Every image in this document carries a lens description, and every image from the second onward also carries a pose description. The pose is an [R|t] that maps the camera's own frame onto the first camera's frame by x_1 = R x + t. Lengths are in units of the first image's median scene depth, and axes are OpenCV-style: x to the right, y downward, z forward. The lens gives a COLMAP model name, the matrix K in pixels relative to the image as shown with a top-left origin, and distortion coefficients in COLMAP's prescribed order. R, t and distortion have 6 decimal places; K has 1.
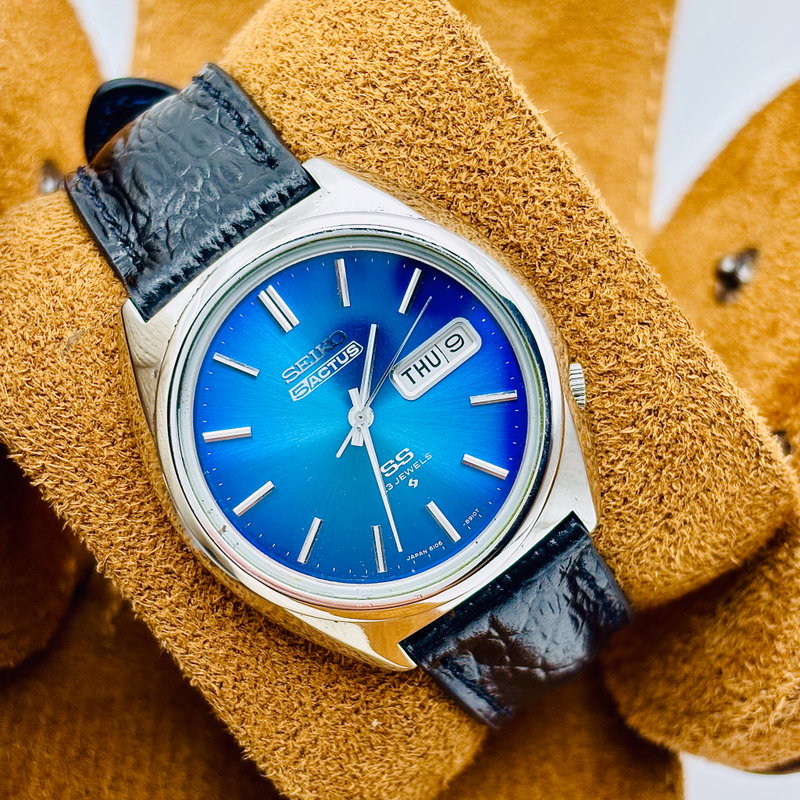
lens RADIAL K [[1660.8, 0, 386.8], [0, 1660.8, 376.0], [0, 0, 1]] dist [0.270775, -0.326776]
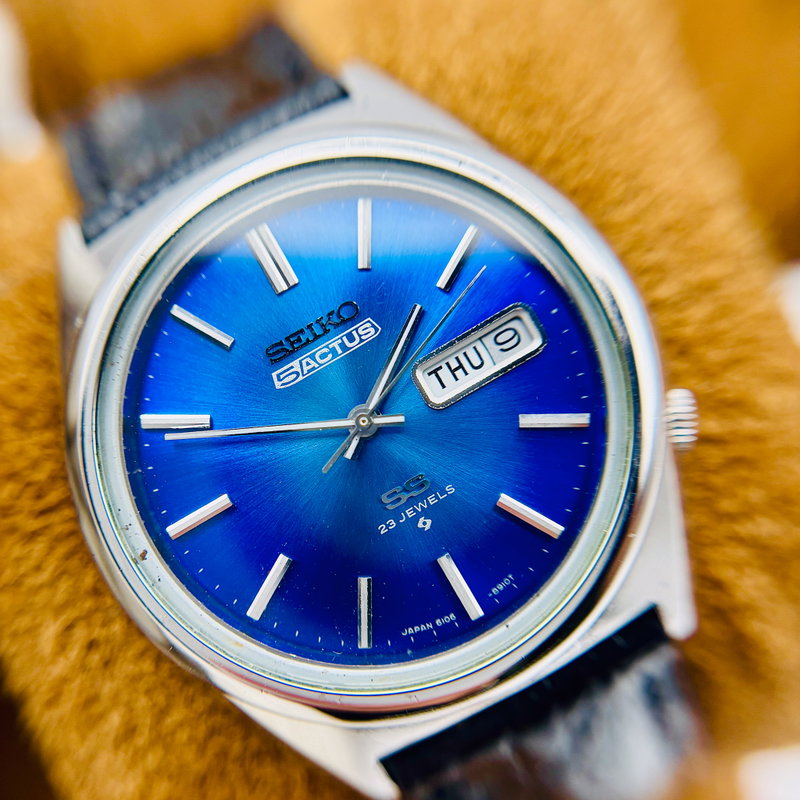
lens RADIAL K [[856.4, 0, 377.9], [0, 856.4, 415.9], [0, 0, 1]] dist [0.522023, -0.000491]
pose [[0.990064, 0.132372, -0.047444, 0.007498], [-0.135350, 0.988579, -0.066272, 0.045929], [0.038130, 0.072035, 0.996673, 0.625016]]
